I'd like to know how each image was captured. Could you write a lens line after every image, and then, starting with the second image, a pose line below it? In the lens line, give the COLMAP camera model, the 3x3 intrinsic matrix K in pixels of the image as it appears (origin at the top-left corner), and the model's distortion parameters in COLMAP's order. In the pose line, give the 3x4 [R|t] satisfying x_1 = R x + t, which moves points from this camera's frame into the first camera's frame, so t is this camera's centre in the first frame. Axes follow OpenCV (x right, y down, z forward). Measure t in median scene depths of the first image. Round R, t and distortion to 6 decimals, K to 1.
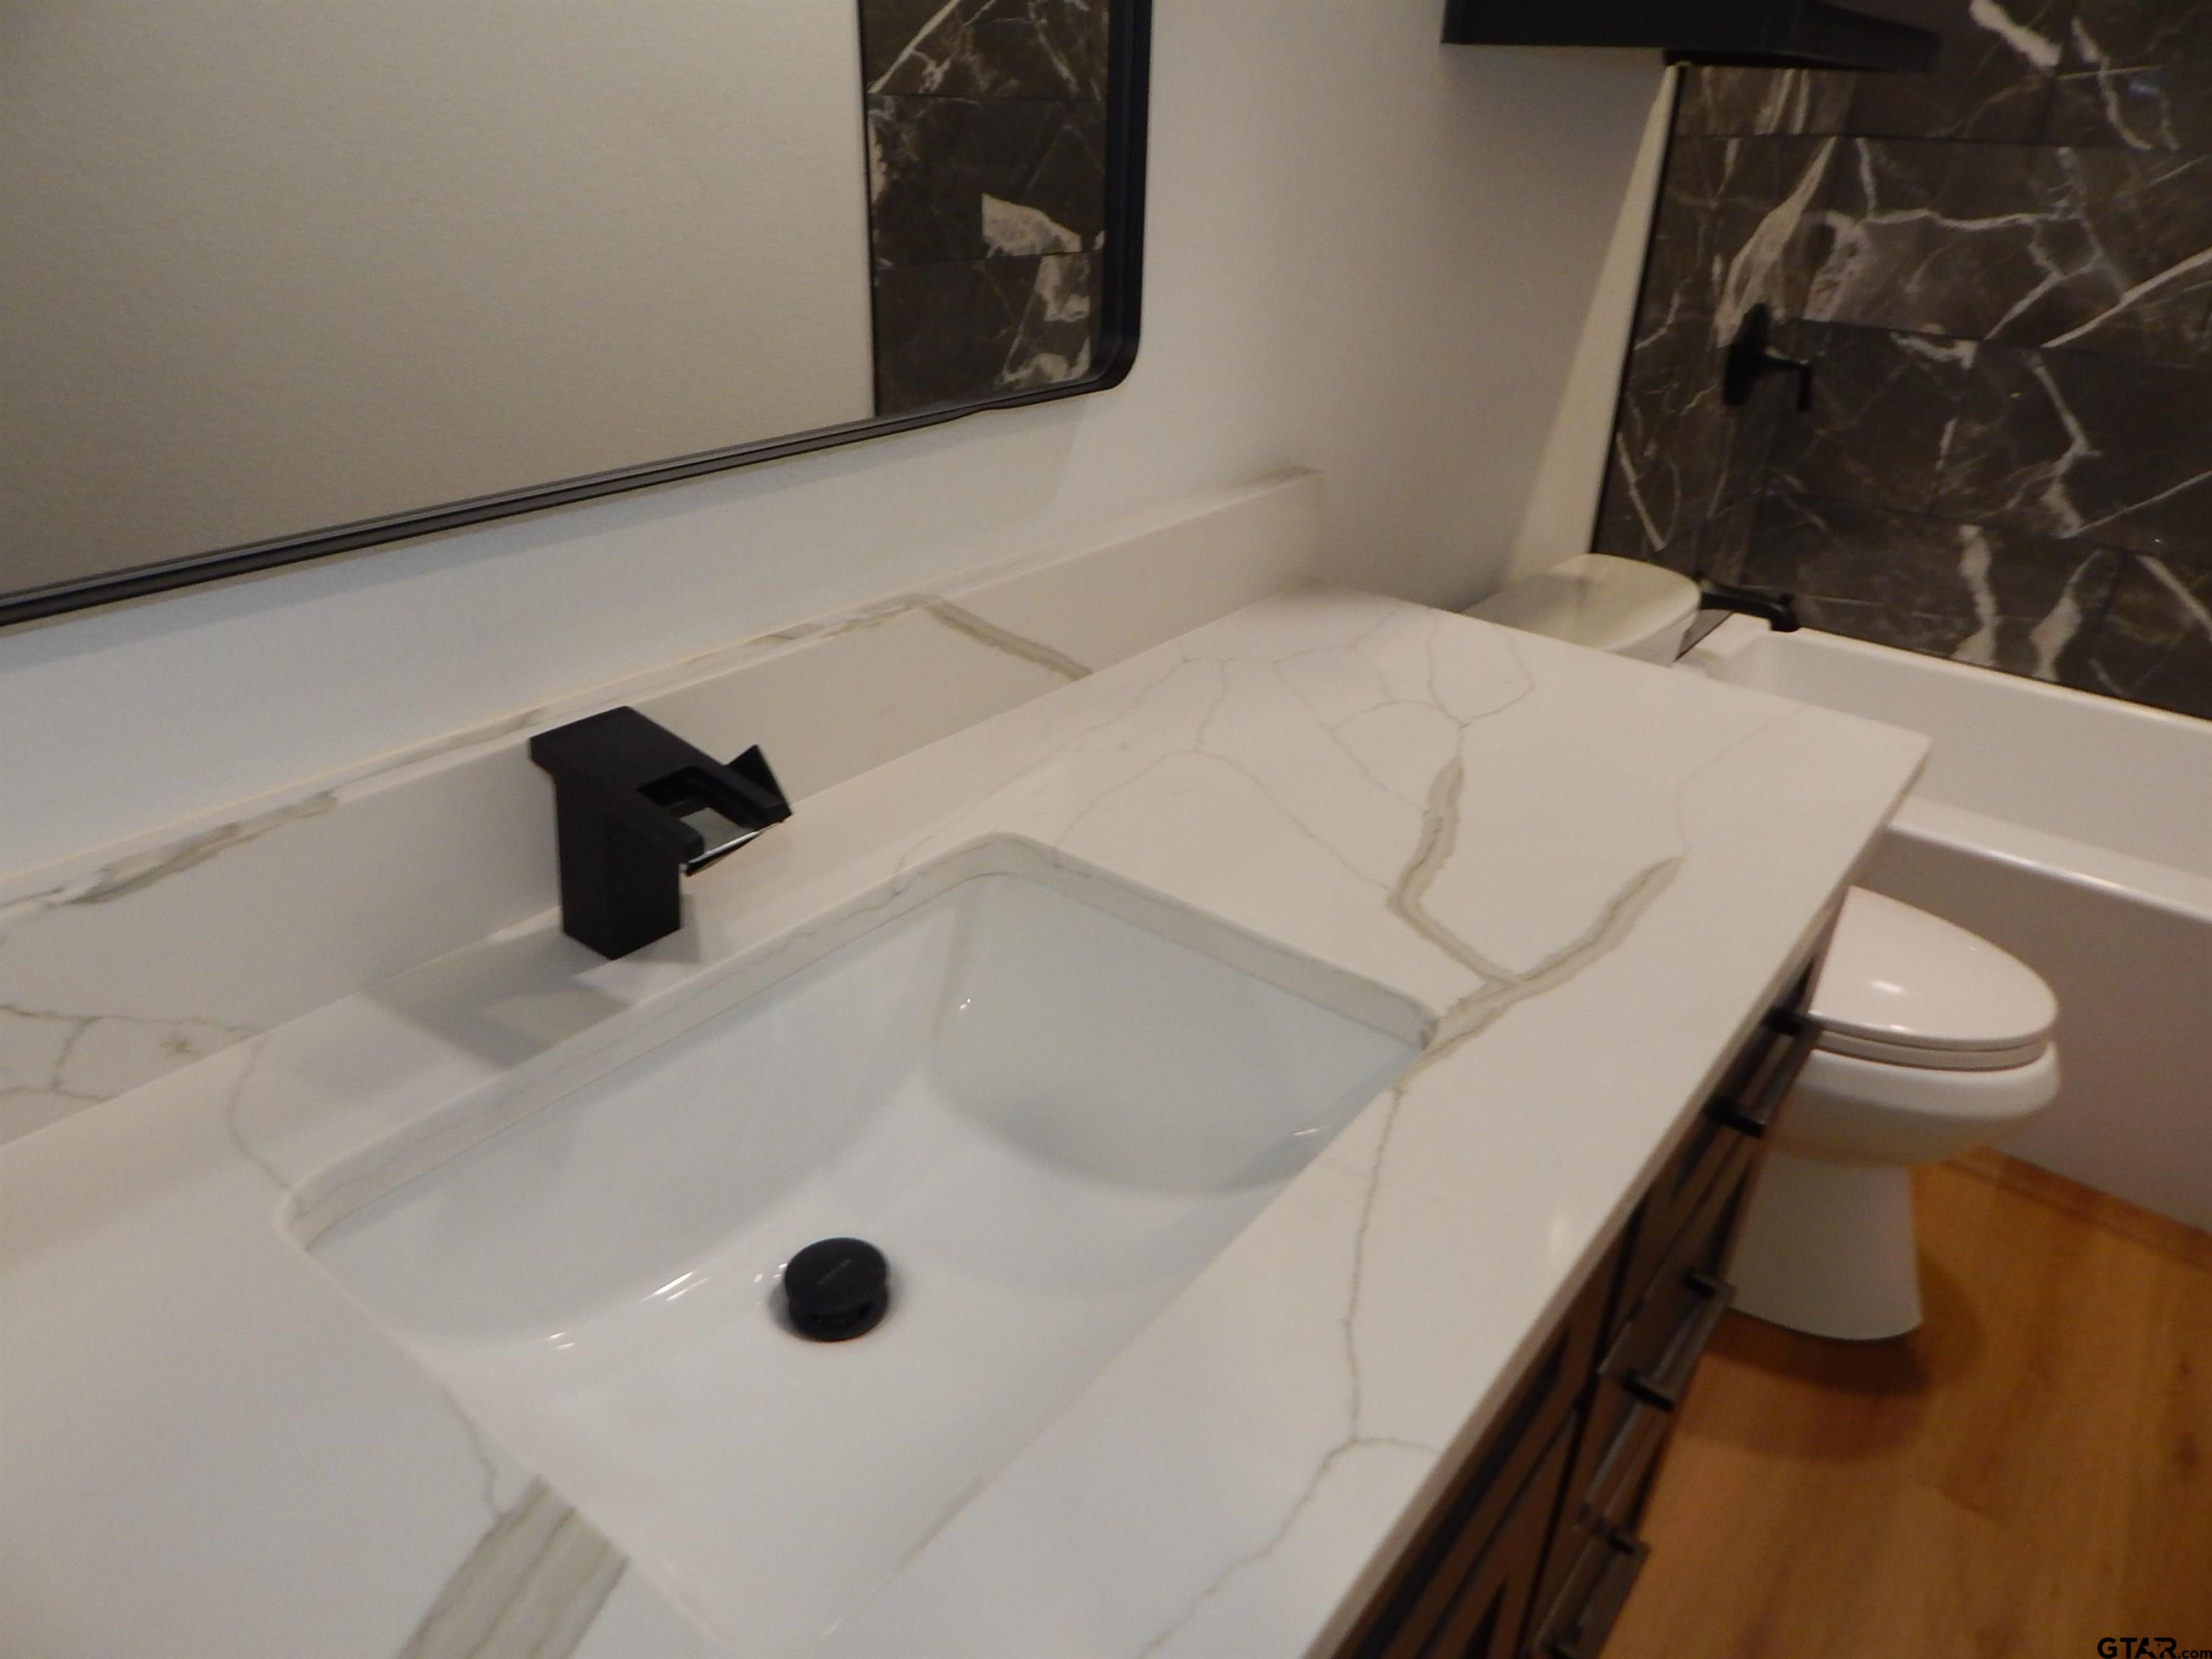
lens RADIAL K [[1447.9, 0, 1107.0], [0, 1447.9, 834.3], [0, 0, 1]] dist [0.000133, -0.011800]
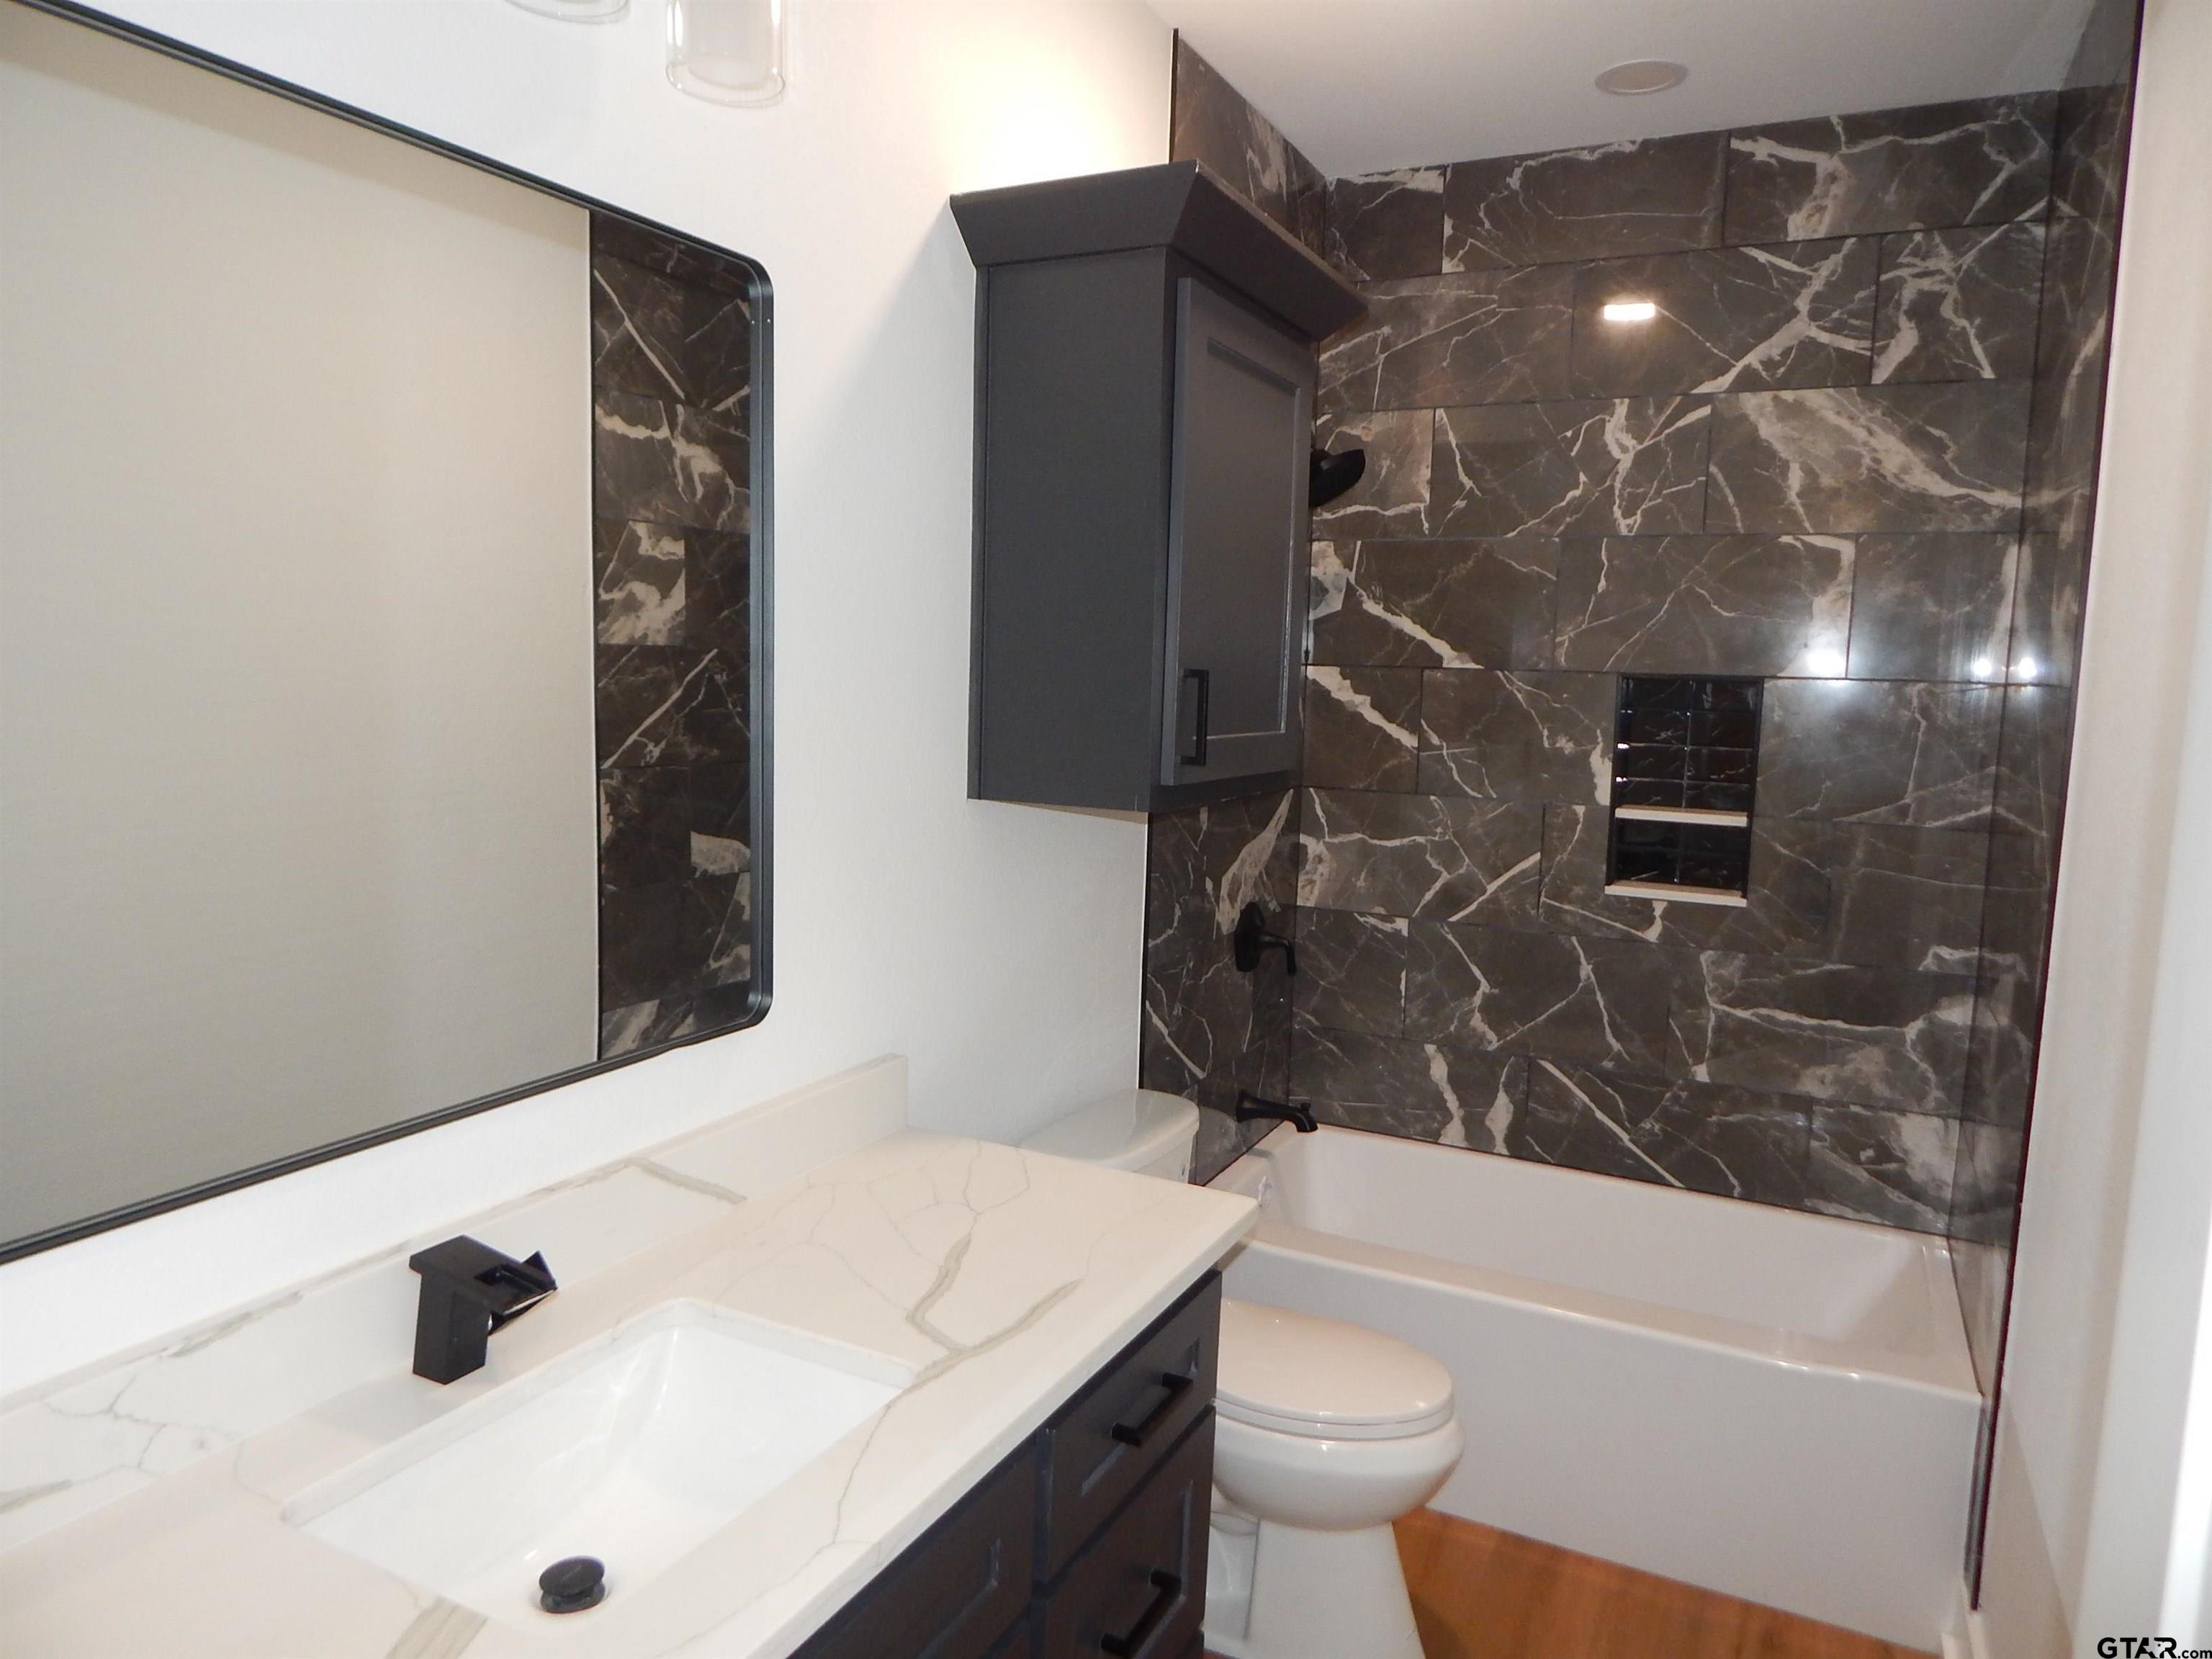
lens RADIAL K [[1447.9, 0, 1116.0], [0, 1447.9, 820.1], [0, 0, 1]] dist [0.000133, -0.011800]
pose [[0.980200, -0.025673, 0.196337, 0.039222], [0.094218, 0.932586, -0.348435, 0.041786], [-0.174156, 0.360034, 0.916540, -0.306076]]
